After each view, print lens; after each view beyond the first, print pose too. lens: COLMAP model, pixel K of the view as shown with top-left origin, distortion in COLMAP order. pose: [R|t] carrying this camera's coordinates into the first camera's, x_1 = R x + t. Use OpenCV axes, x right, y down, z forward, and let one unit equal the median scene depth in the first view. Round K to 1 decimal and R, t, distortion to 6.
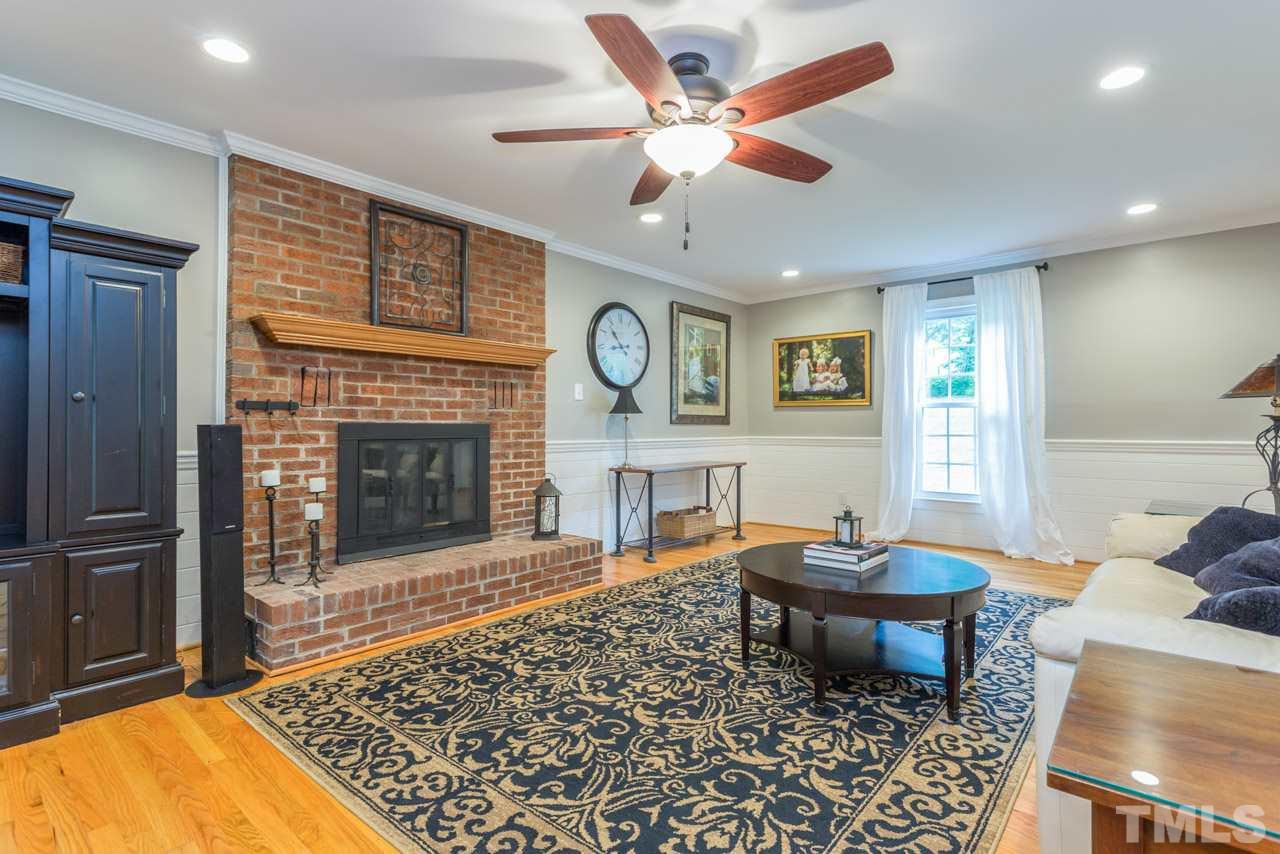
lens RADIAL K [[614.9, 0, 638.0], [0, 614.9, 423.5], [0, 0, 1]] dist [0.004592, 0.000389]
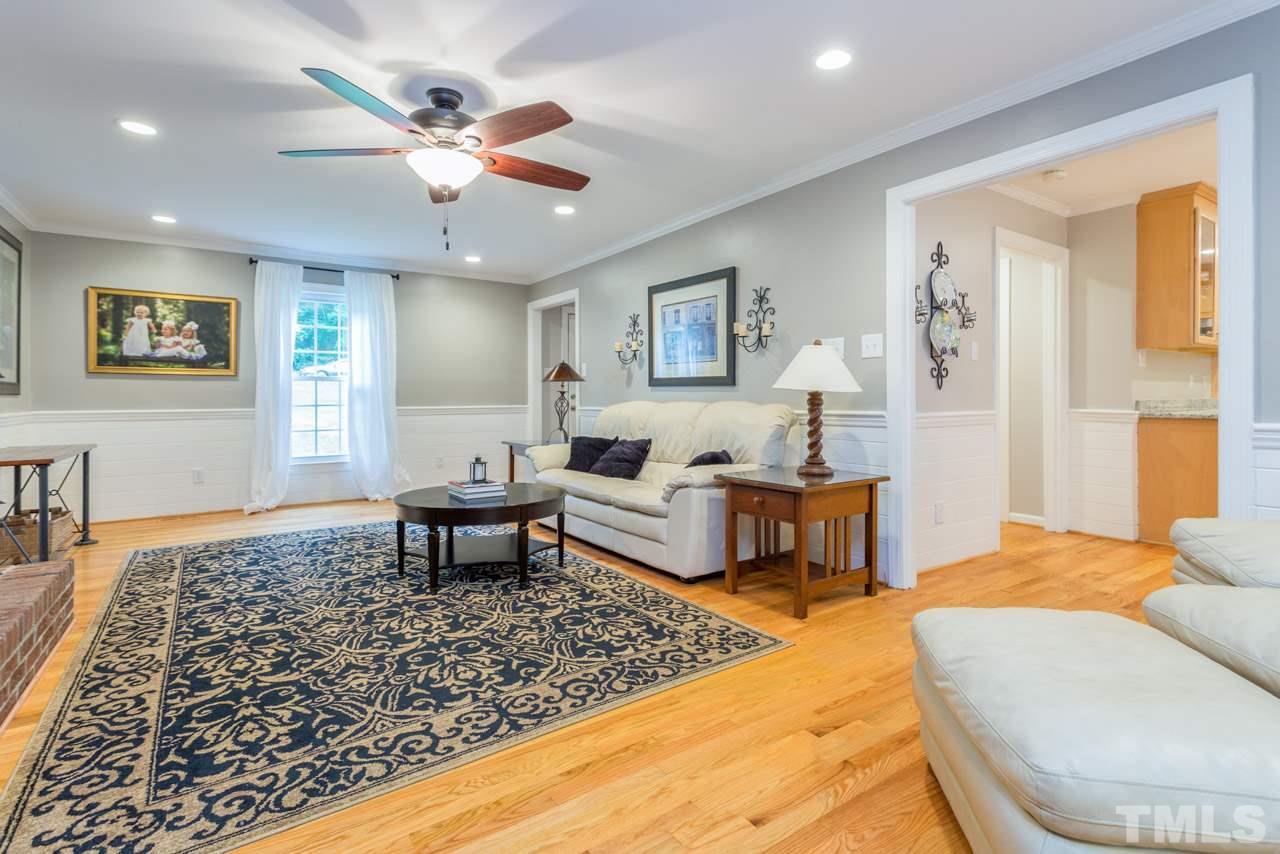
lens RADIAL K [[612.8, 0, 644.4], [0, 612.8, 399.4], [0, 0, 1]] dist [0.003732, 0.000629]
pose [[0.241575, -0.004075, 0.970374, -0.686046], [-0.001906, 0.999987, 0.004674, 0.003289], [-0.970380, -0.002979, 0.241564, 0.229102]]
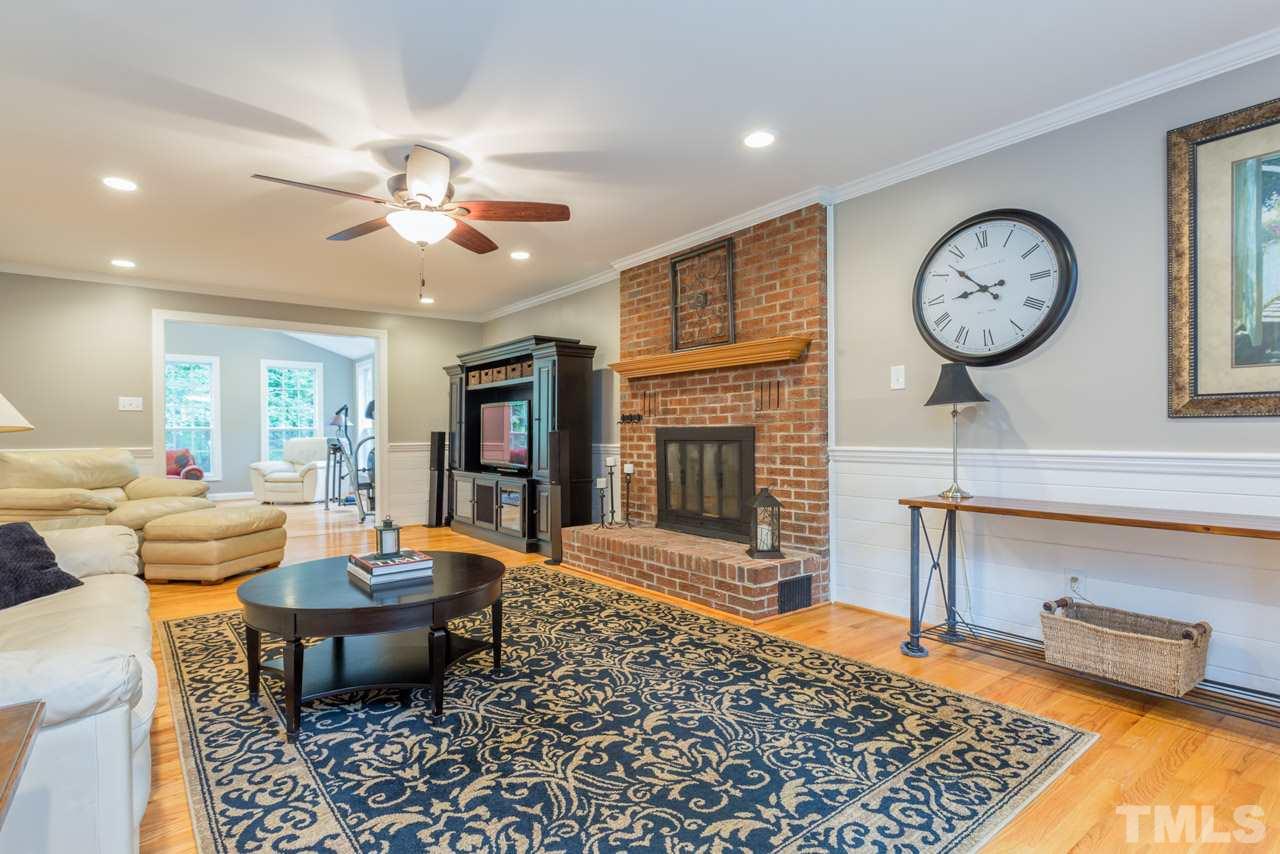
lens RADIAL K [[640.6, 0, 630.1], [0, 640.6, 430.8], [0, 0, 1]] dist [0.002313, 0.000642]
pose [[-0.192030, -0.000563, -0.981389, 0.942305], [0.014184, 0.999894, -0.003349, 0.009732], [0.981287, -0.014563, -0.192001, 1.181009]]
